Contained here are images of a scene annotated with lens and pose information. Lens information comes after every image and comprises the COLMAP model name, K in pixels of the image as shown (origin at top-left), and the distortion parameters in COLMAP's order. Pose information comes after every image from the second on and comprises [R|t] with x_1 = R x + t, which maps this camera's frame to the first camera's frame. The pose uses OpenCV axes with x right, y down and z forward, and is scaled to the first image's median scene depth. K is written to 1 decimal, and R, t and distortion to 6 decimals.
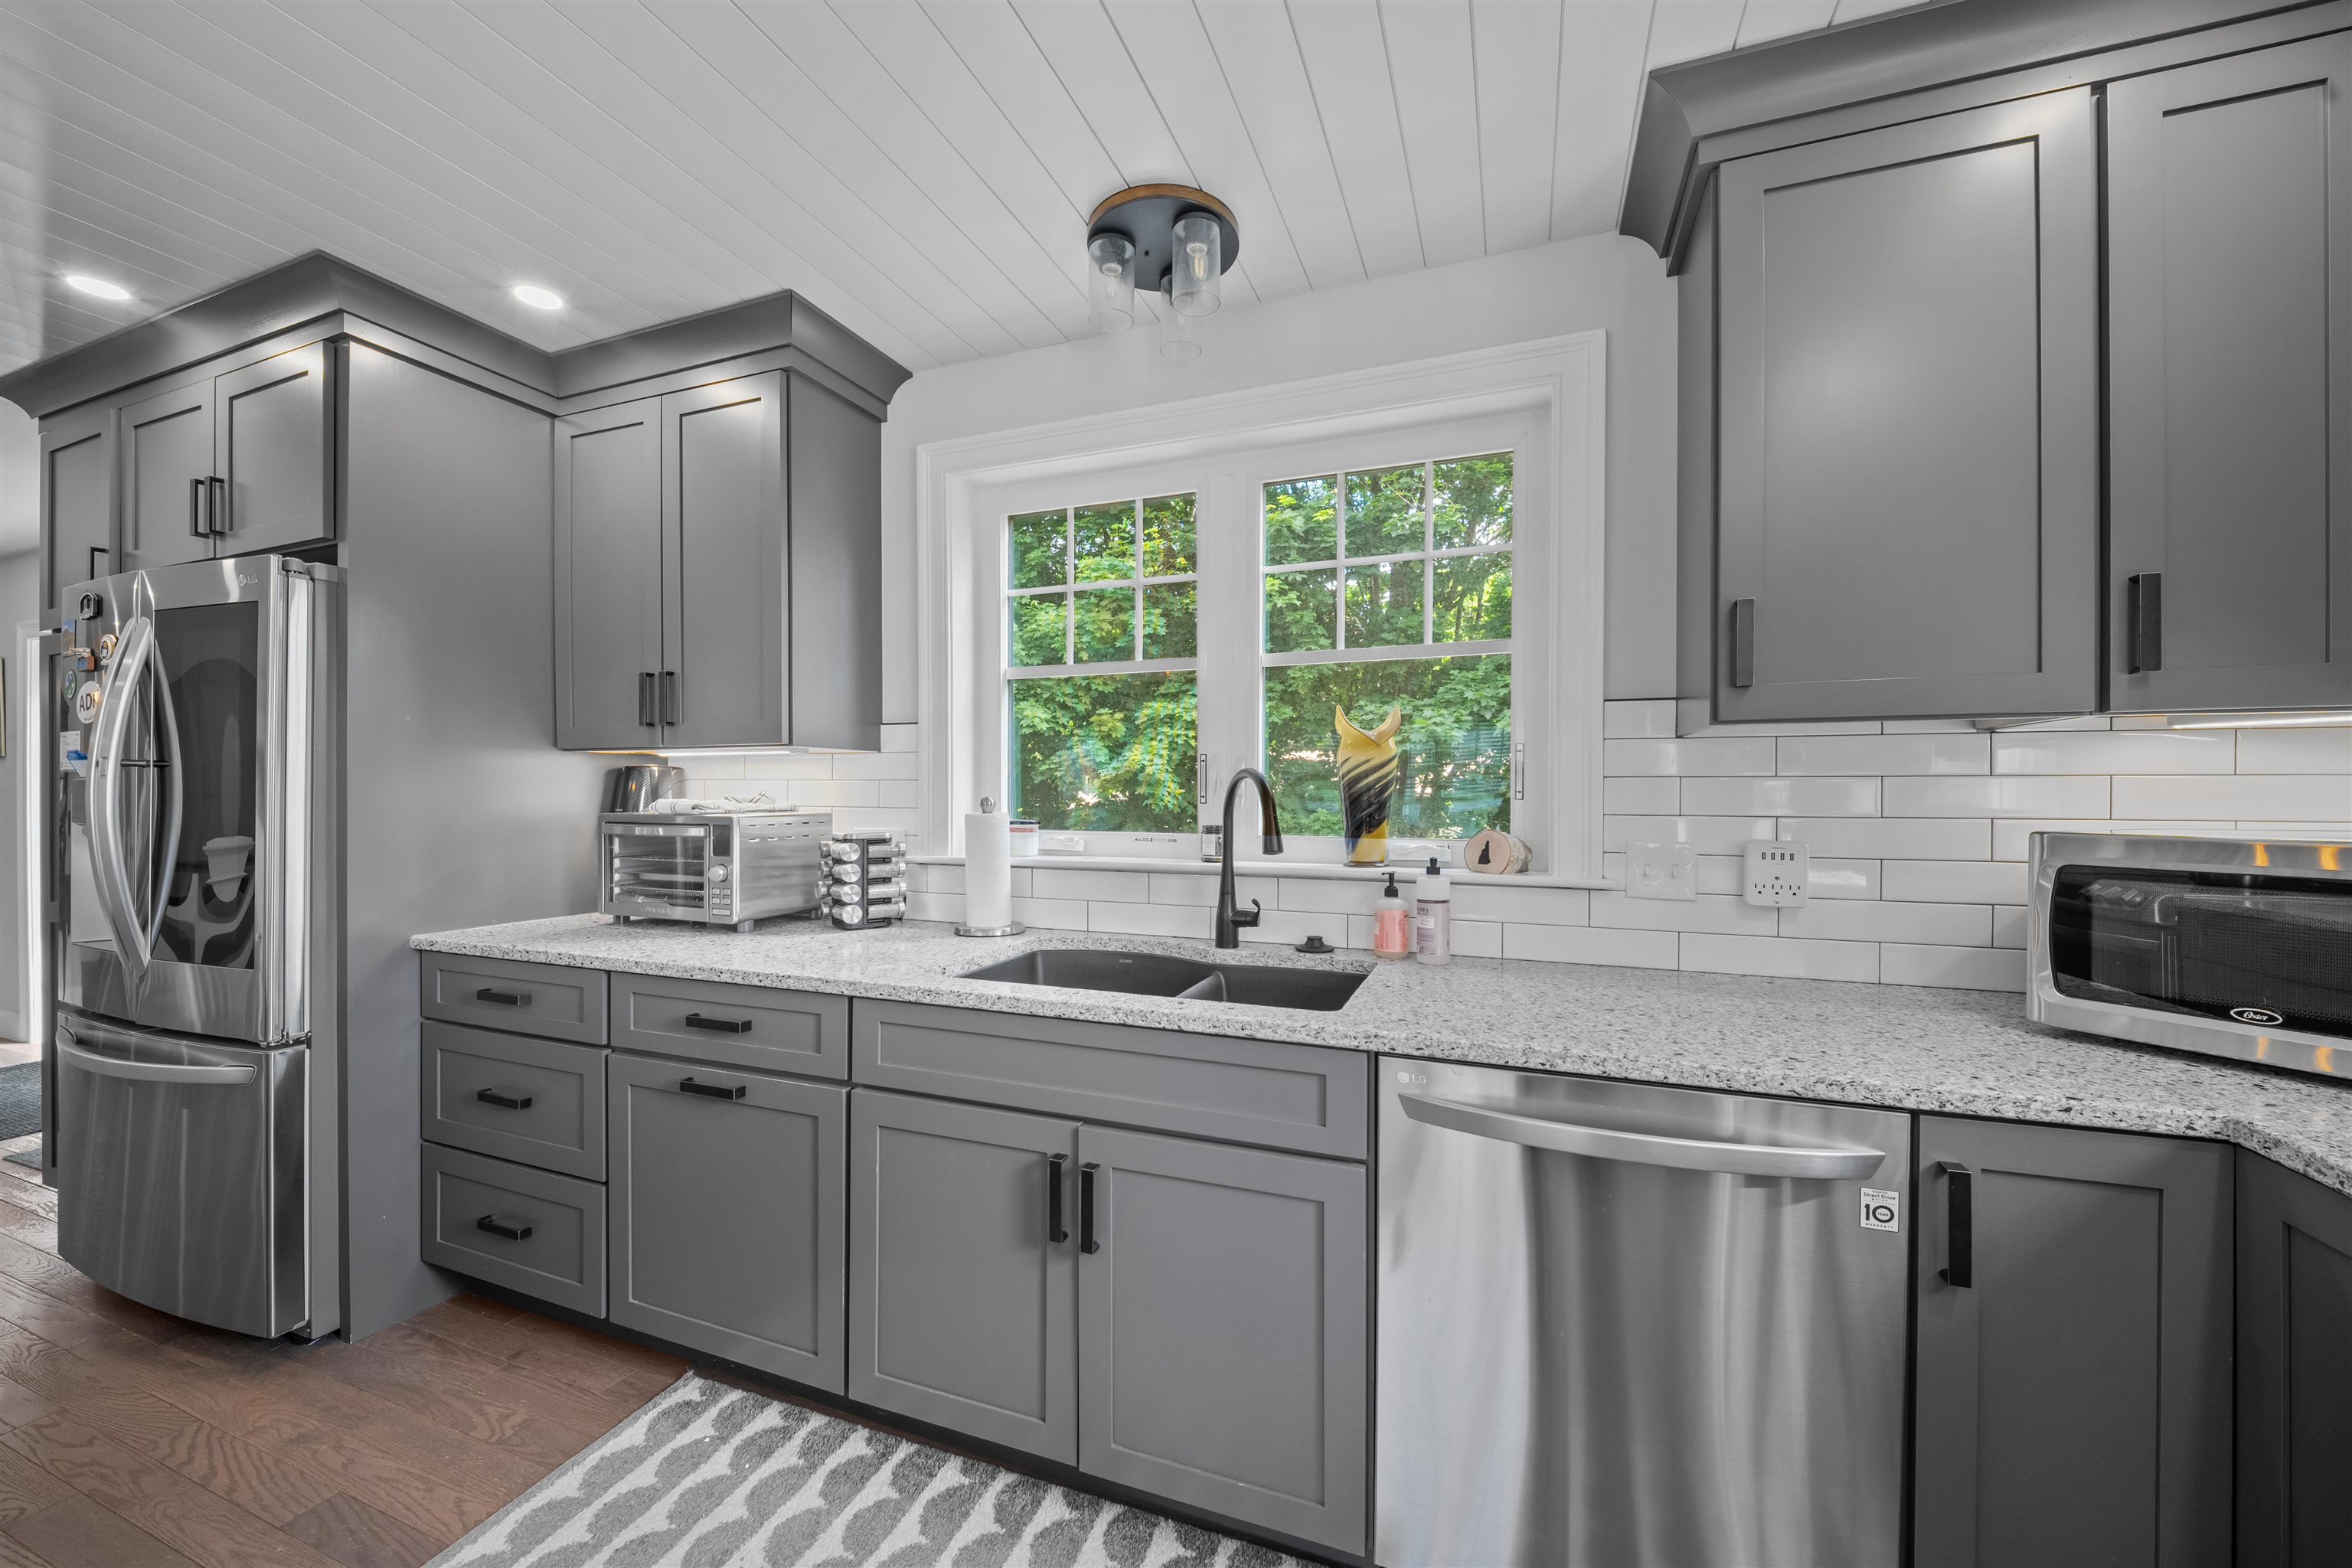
lens RADIAL K [[638.7, 0, 1176.6], [0, 638.7, 795.7], [0, 0, 1]] dist [0.005821, -0.002512]
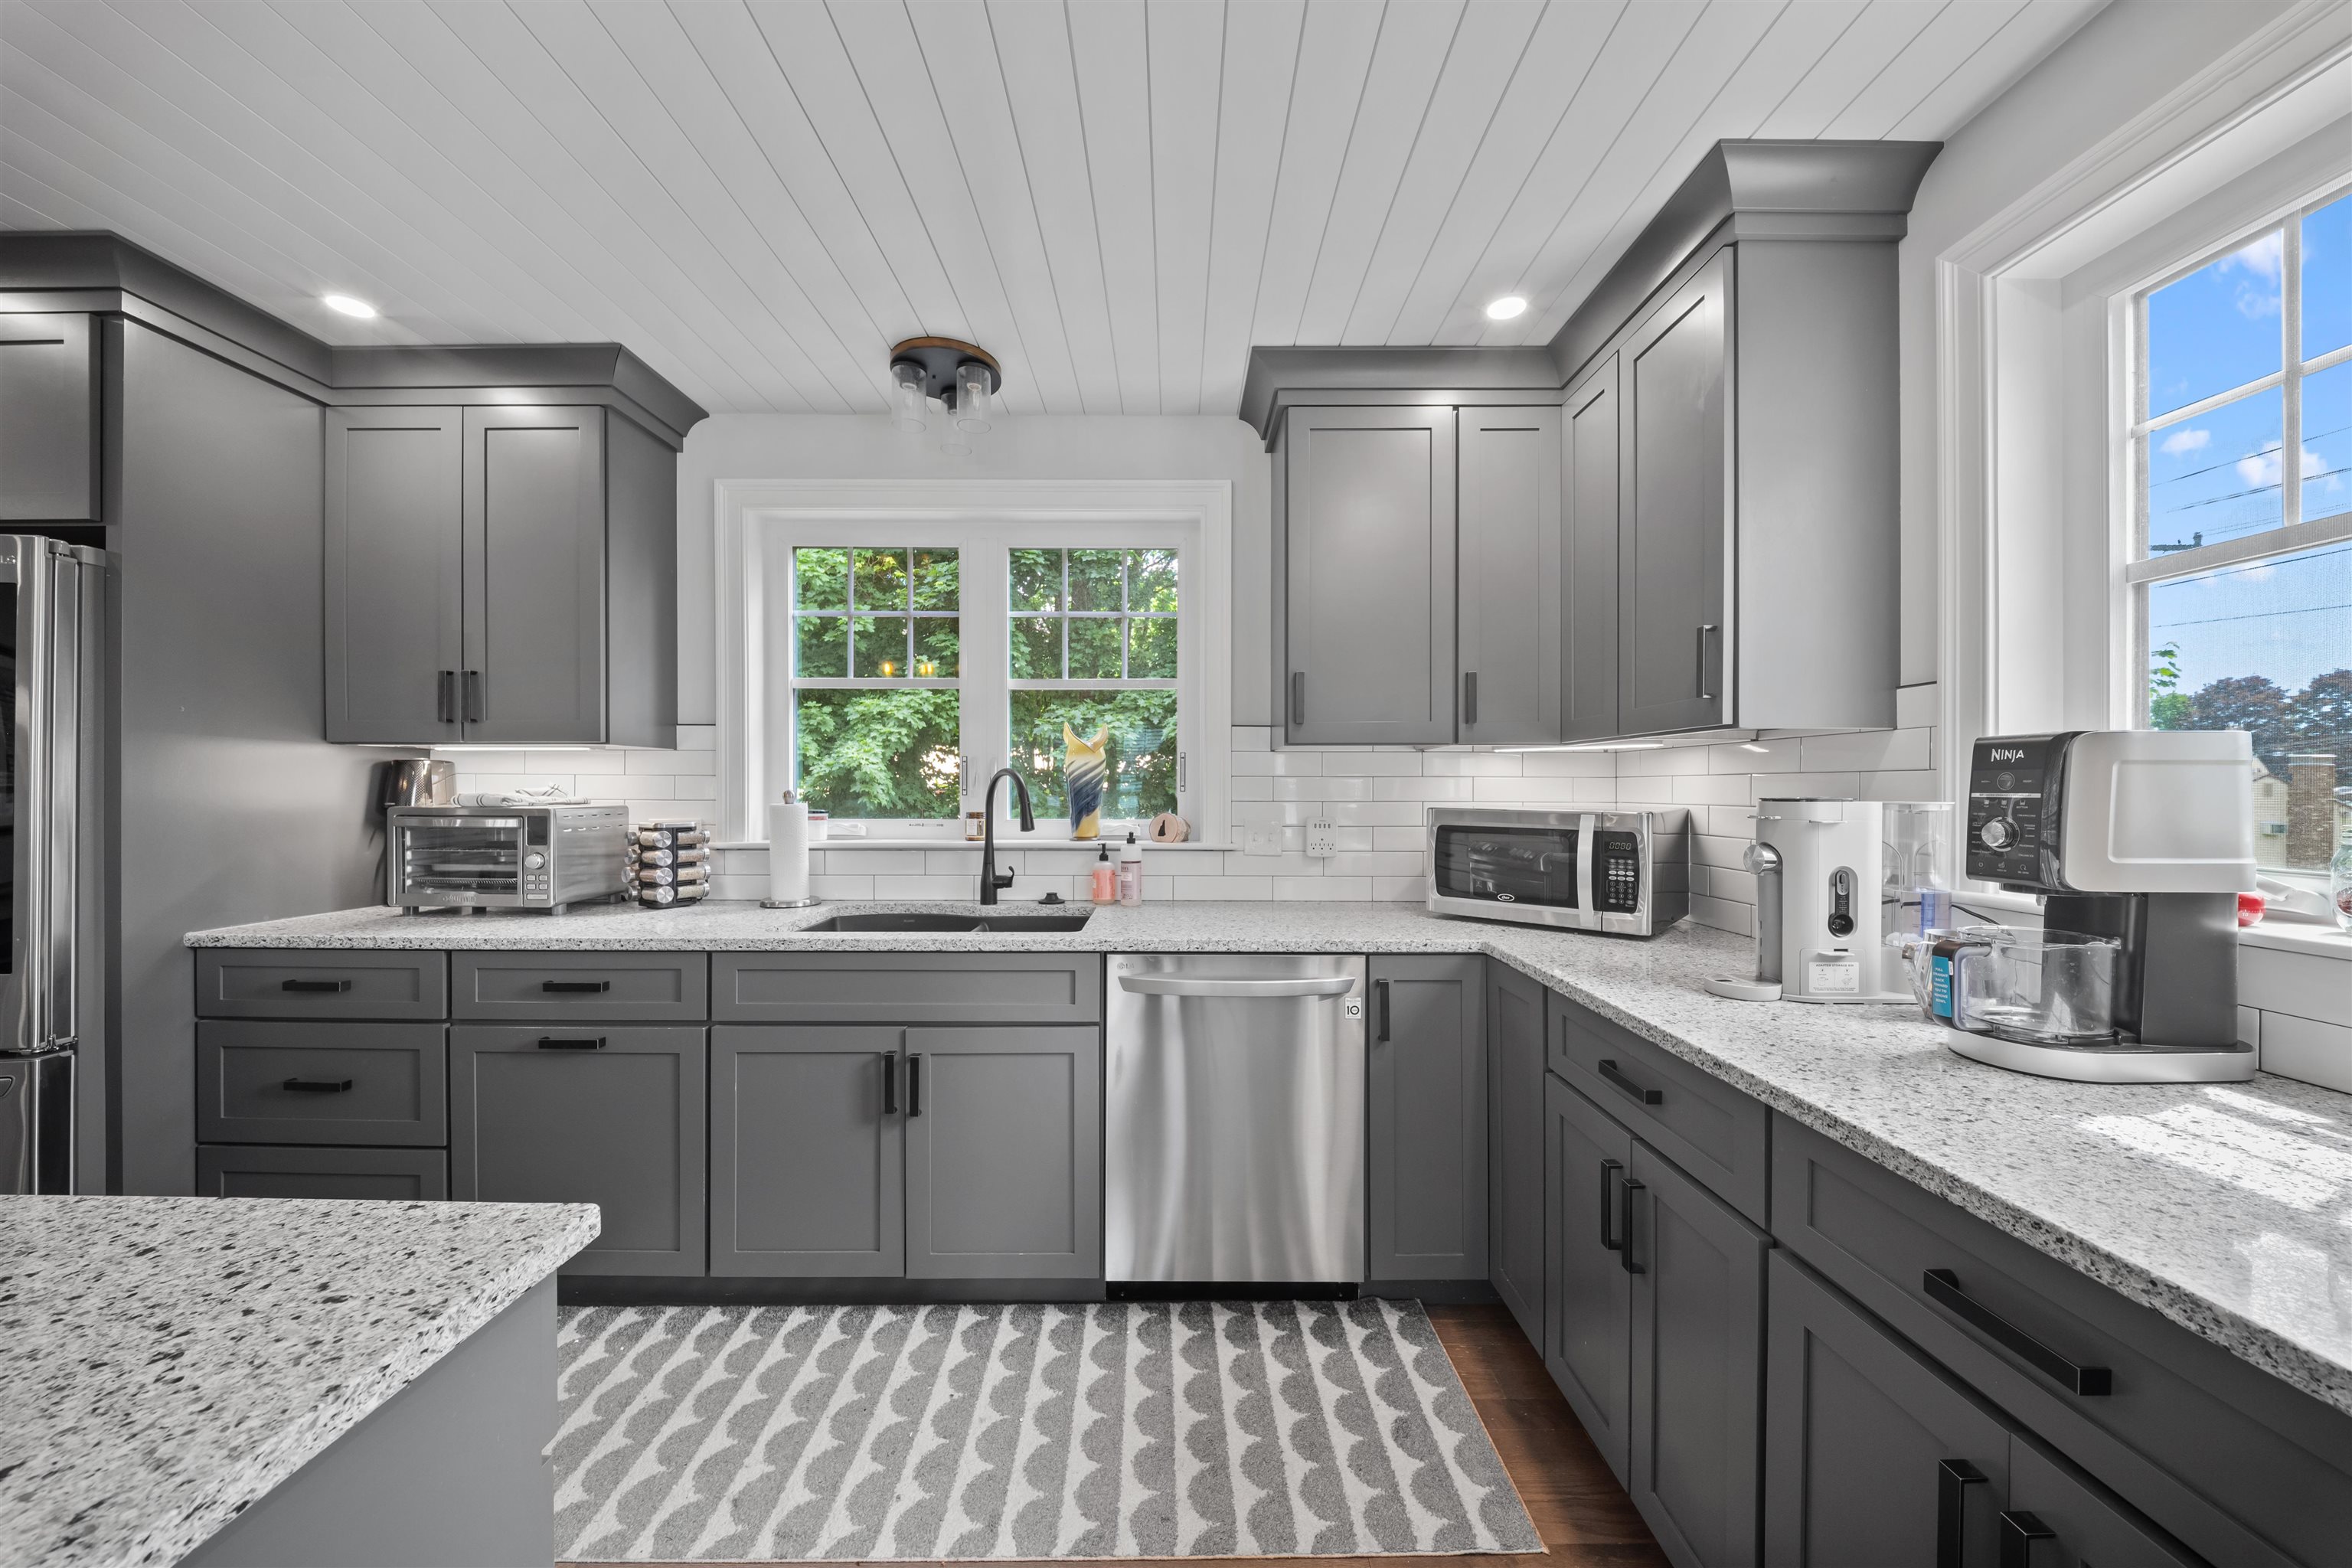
lens RADIAL K [[833.6, 0, 1176.0], [0, 833.6, 784.0], [0, 0, 1]] dist [0.000032, 0.000002]
pose [[0.879834, 0.001684, 0.475278, -0.413829], [0.003503, 0.999944, -0.010027, 0.008763], [-0.475268, 0.010487, 0.879779, -0.721598]]
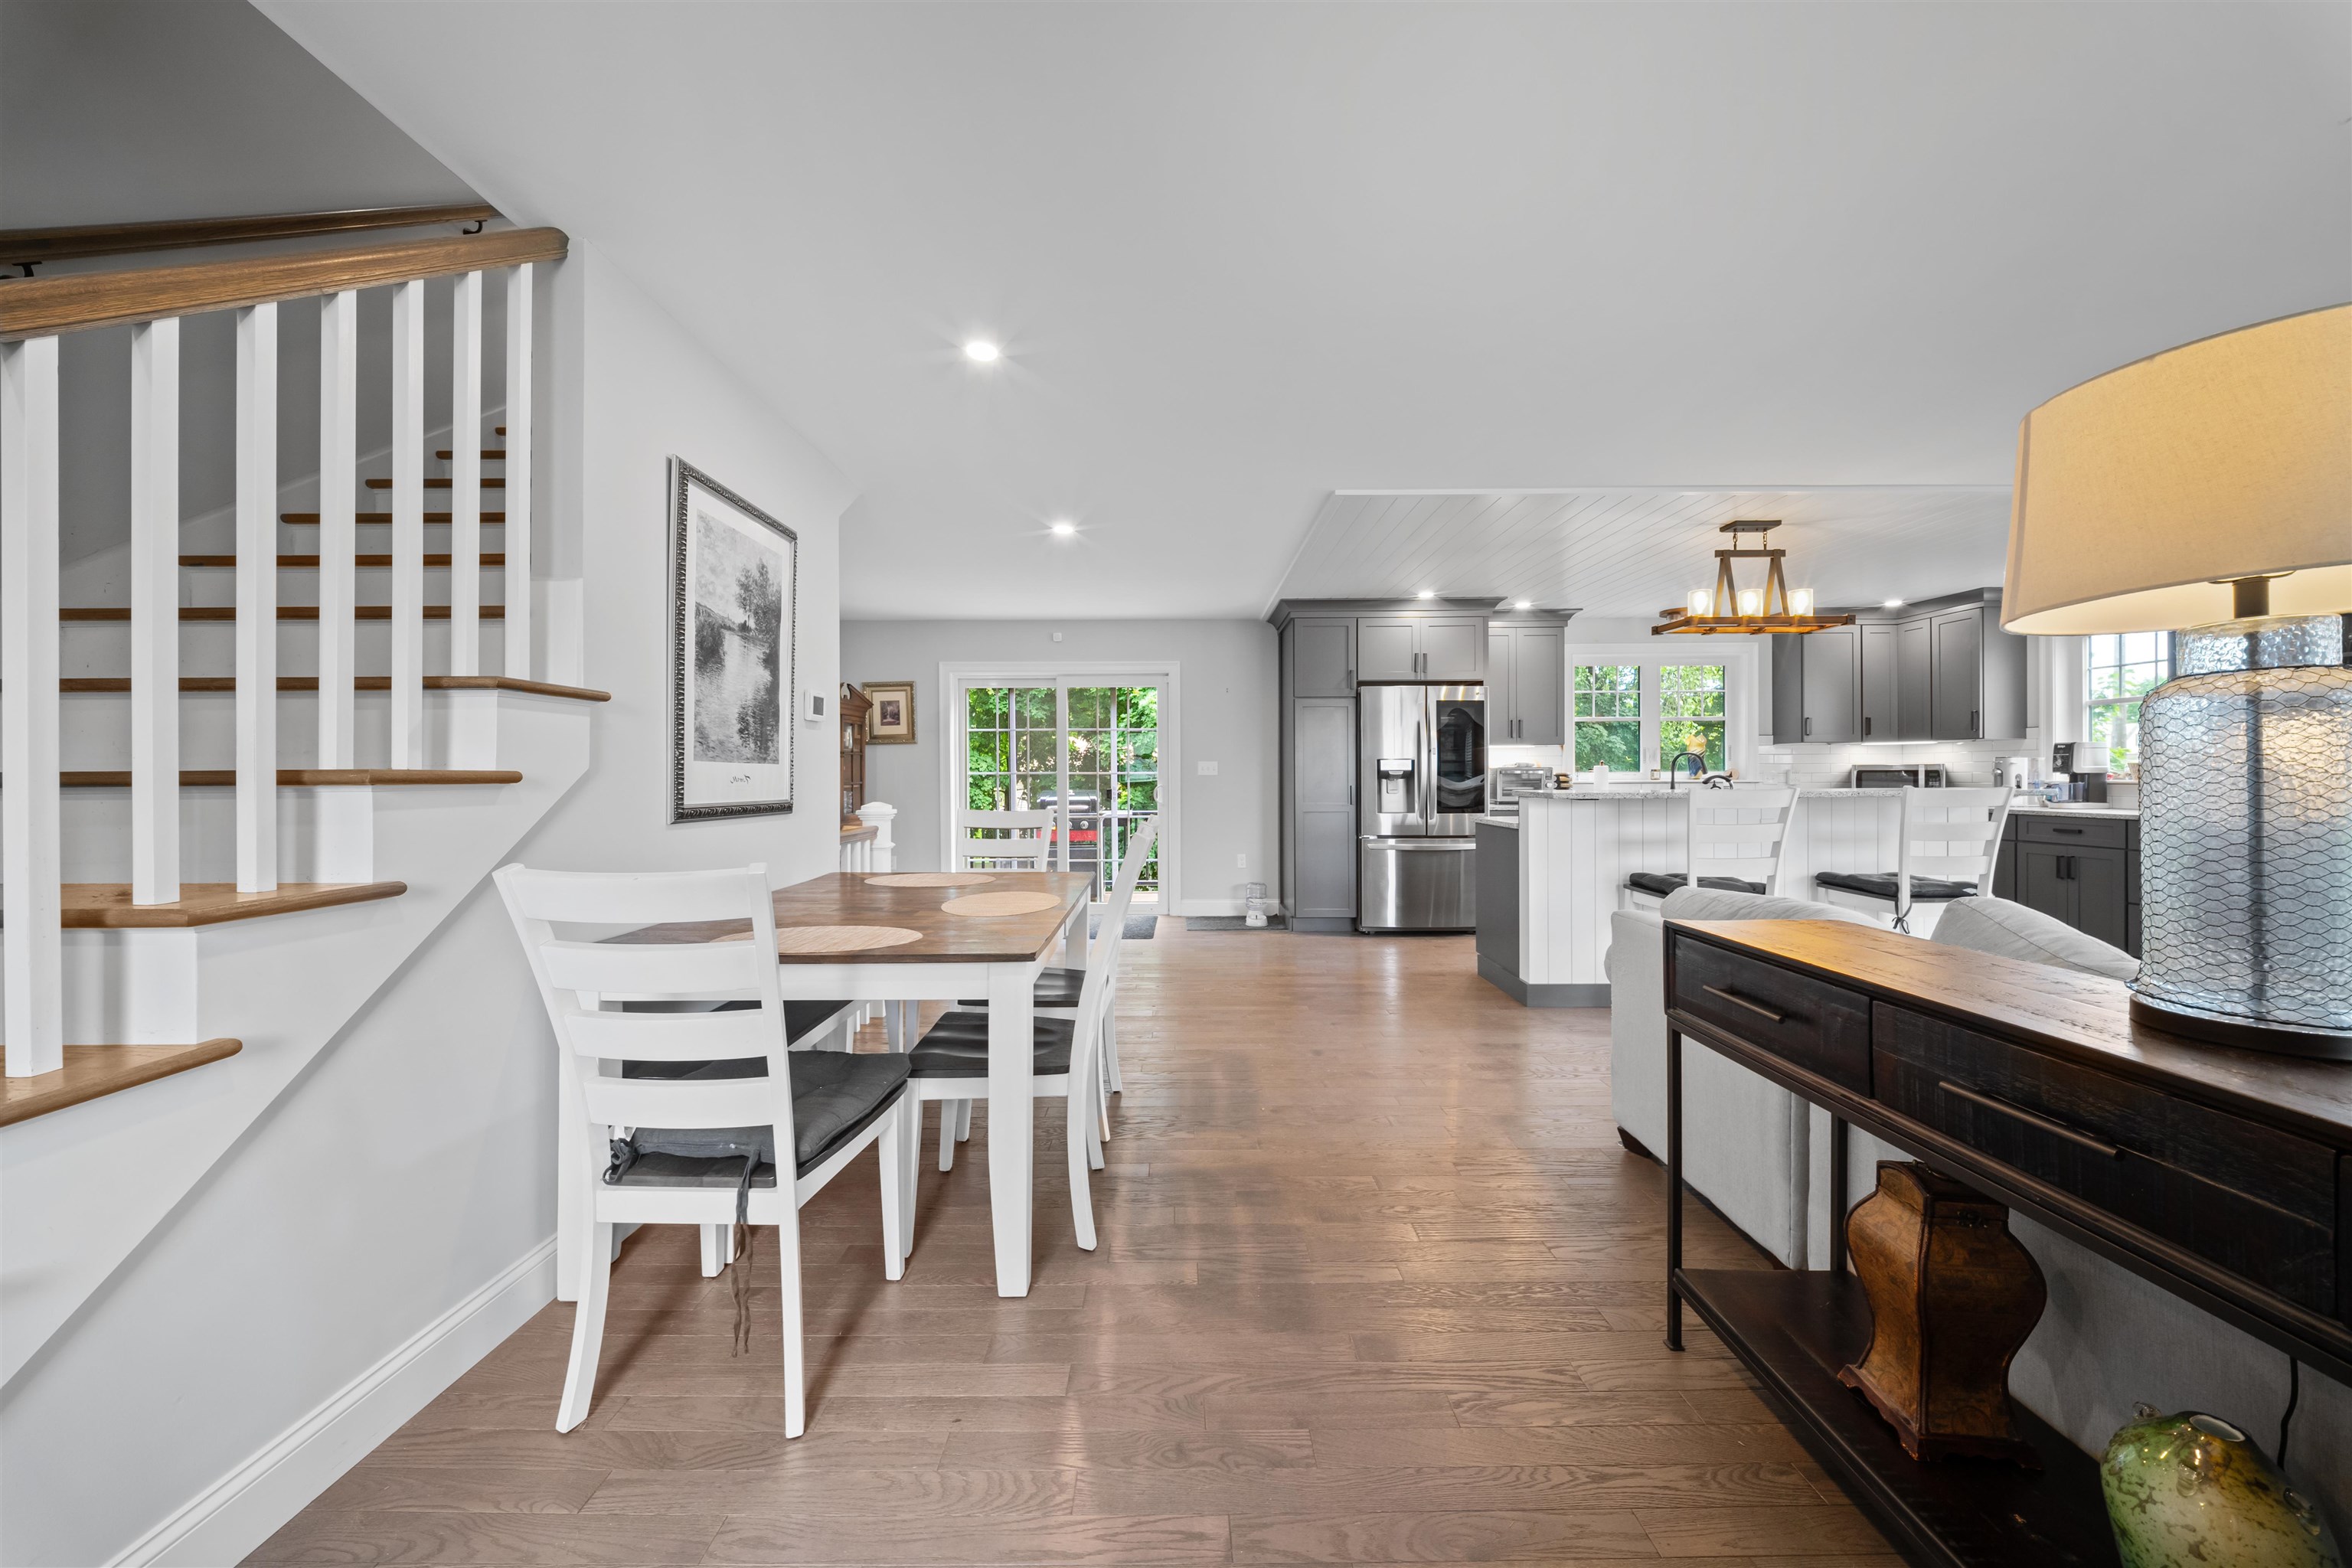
lens RADIAL K [[829.5, 0, 1175.2], [0, 829.5, 774.7], [0, 0, 1]] dist [-0.000128, -0.000034]
pose [[0.879517, 0.000214, 0.475867, -6.996926], [0.003945, 0.999962, -0.007741, 0.173907], [-0.475850, 0.008686, 0.879483, -2.383636]]
